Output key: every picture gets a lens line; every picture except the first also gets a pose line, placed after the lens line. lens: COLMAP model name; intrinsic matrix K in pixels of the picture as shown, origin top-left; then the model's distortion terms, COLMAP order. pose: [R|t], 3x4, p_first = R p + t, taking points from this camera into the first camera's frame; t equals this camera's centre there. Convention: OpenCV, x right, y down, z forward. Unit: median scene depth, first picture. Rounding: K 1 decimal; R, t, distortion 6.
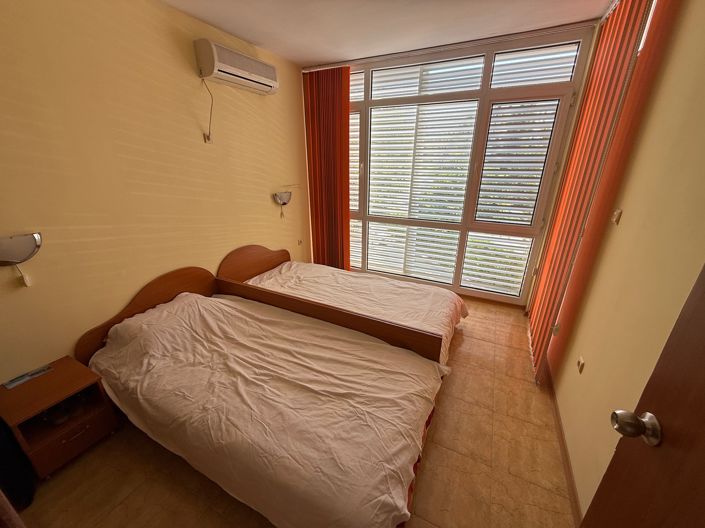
lens RADIAL K [[282.3, 0, 352.5], [0, 282.3, 264.0], [0, 0, 1]] dist [-0.001550, -0.000057]
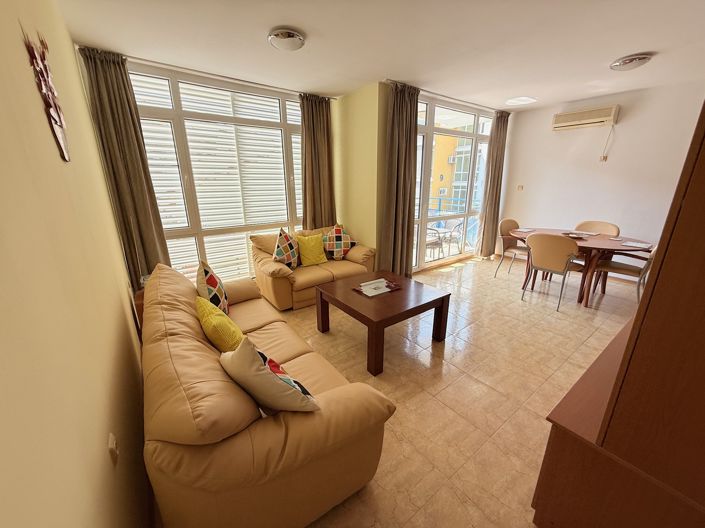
lens RADIAL K [[282.3, 0, 352.5], [0, 282.3, 264.0], [0, 0, 1]] dist [-0.001550, -0.000057]
pose [[0.450154, -0.255465, 0.855628, -0.630297], [0.321909, 0.940199, 0.111356, -0.009900], [-0.832908, 0.225307, 0.505471, 0.149901]]
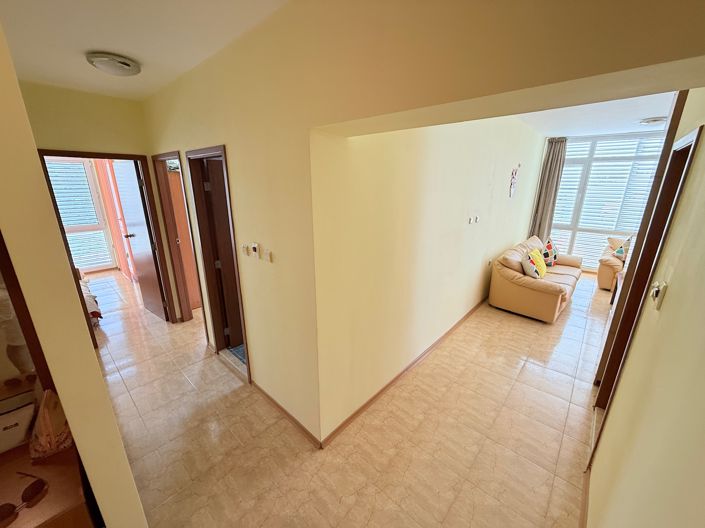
lens RADIAL K [[282.3, 0, 352.5], [0, 282.3, 264.0], [0, 0, 1]] dist [-0.001550, -0.000057]
pose [[0.966121, 0.071185, -0.248080, -0.830715], [-0.089957, 0.993812, -0.065162, 0.263041], [0.241906, 0.085271, 0.966546, -0.855791]]
